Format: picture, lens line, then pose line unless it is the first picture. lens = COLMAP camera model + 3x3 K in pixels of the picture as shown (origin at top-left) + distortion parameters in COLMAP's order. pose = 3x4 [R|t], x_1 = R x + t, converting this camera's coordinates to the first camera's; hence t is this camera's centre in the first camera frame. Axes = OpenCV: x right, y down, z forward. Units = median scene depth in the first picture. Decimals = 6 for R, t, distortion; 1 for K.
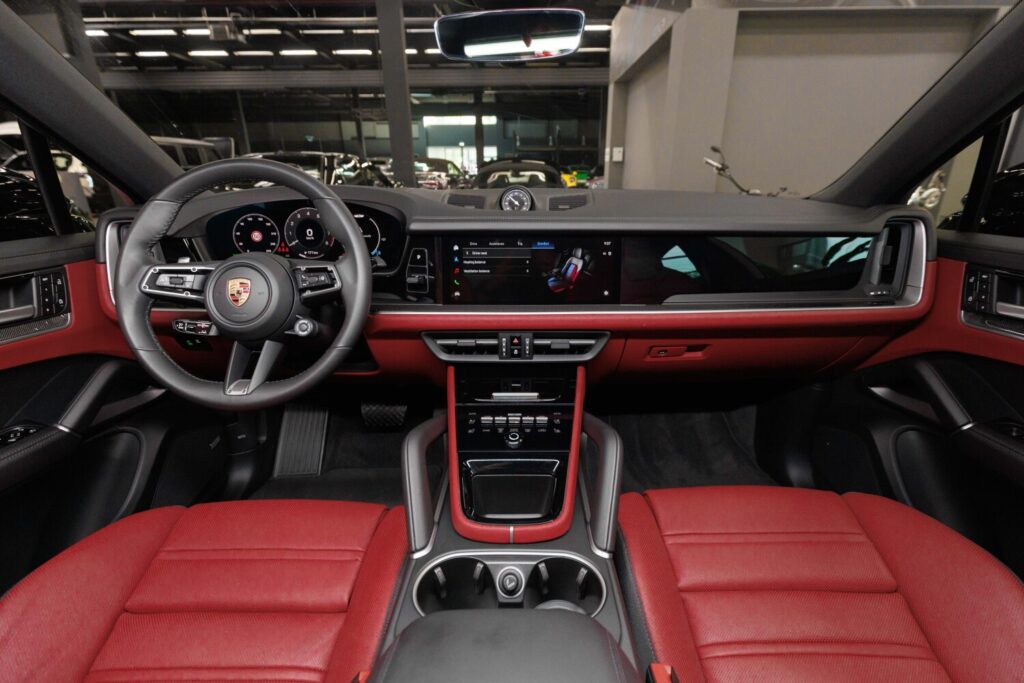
lens RADIAL K [[461.0, 0, 521.8], [0, 461.0, 338.2], [0, 0, 1]] dist [-0.000503, 0.000858]
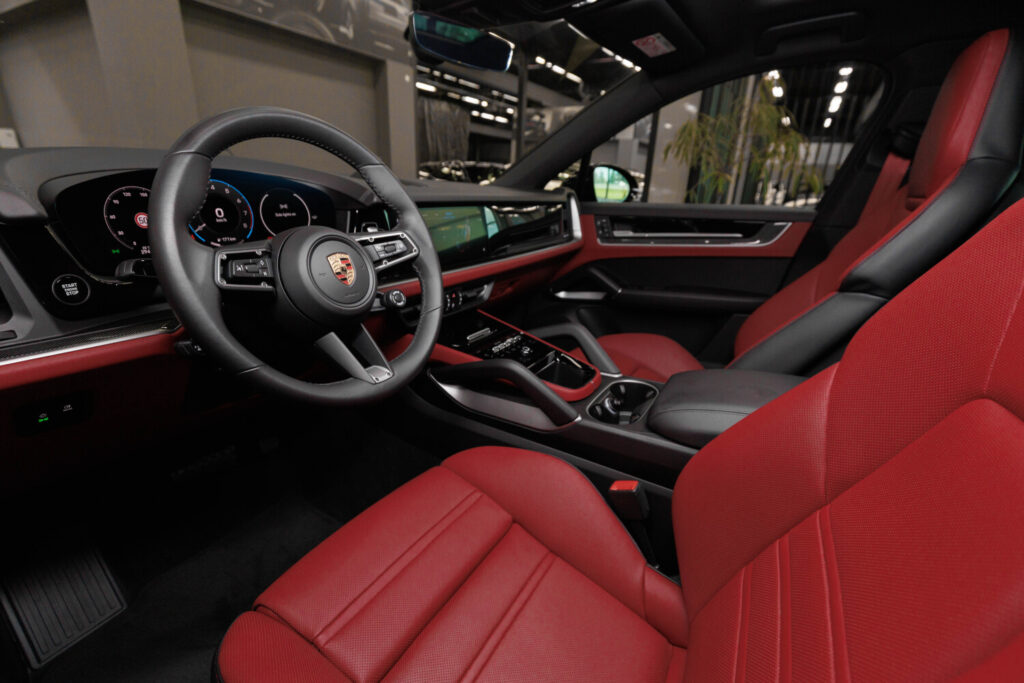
lens RADIAL K [[461.0, 0, 521.8], [0, 461.0, 338.2], [0, 0, 1]] dist [-0.000503, 0.000858]
pose [[0.502610, -0.255997, 0.825741, -0.919127], [0.261799, 0.955373, 0.136834, -0.006517], [-0.823920, 0.147404, 0.547200, 0.215572]]
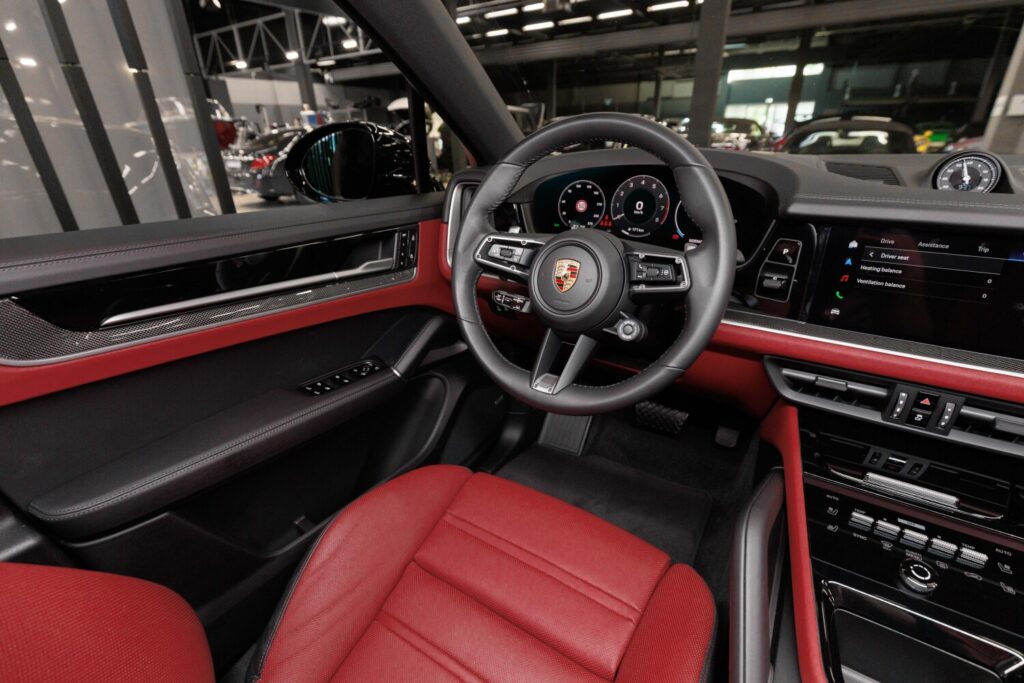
lens RADIAL K [[461.0, 0, 521.8], [0, 461.0, 338.2], [0, 0, 1]] dist [-0.000503, 0.000858]
pose [[0.845518, 0.208459, -0.491574, -0.185411], [-0.173454, 0.977943, 0.116365, -0.055798], [0.504989, -0.013123, 0.863026, 0.172174]]
